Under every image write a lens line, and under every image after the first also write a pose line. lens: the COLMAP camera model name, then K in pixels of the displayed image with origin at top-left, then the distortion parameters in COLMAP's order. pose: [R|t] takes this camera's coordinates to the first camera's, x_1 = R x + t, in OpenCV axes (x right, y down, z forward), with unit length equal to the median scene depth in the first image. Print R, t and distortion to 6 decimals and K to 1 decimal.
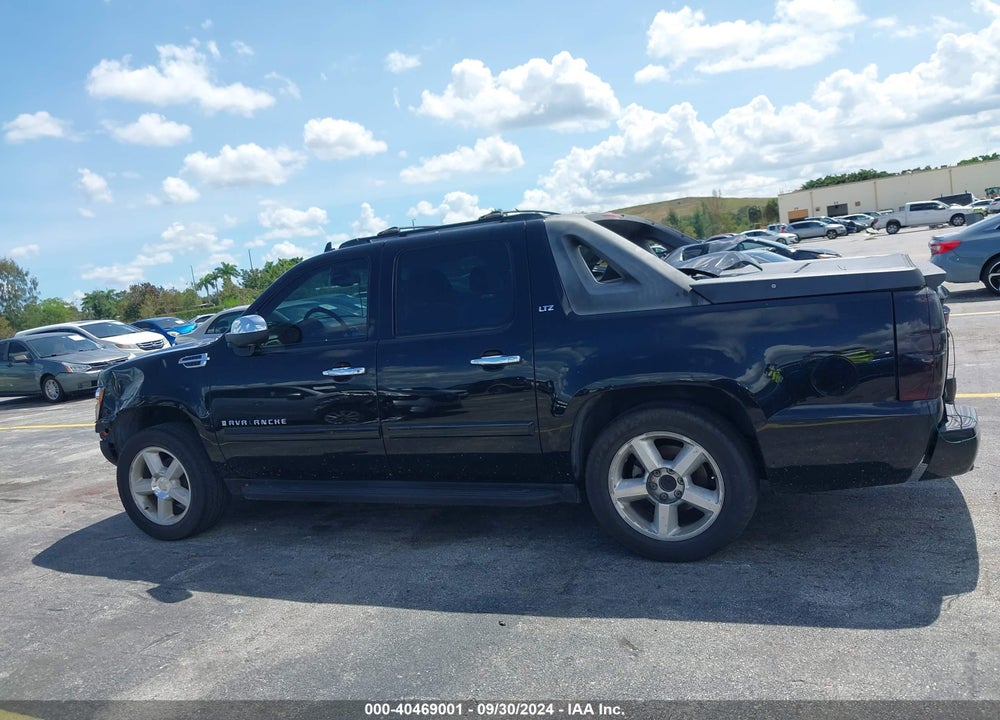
lens RADIAL K [[807.3, 0, 499.6], [0, 807.3, 317.0], [0, 0, 1]] dist [-0.007216, -0.006401]
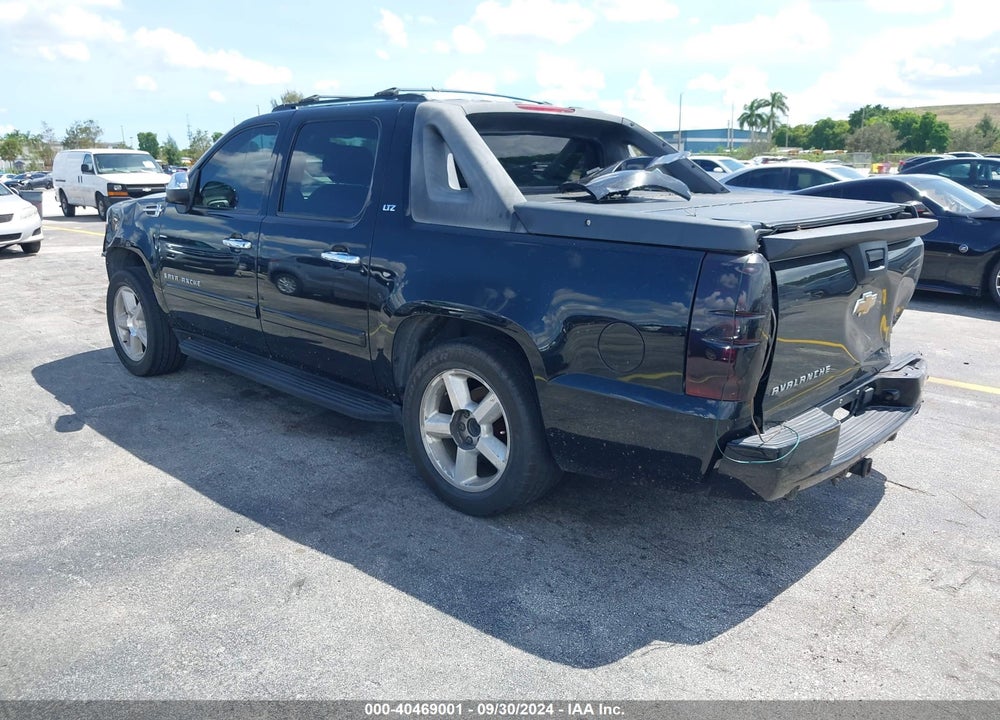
lens RADIAL K [[811.1, 0, 500.0], [0, 811.1, 360.0], [0, 0, 1]] dist [0.008322, -0.007153]
pose [[0.943260, 0.198704, -0.266039, 0.455726], [-0.141014, 0.965065, 0.220828, -0.065735], [0.300624, -0.170783, 0.938327, 0.191444]]
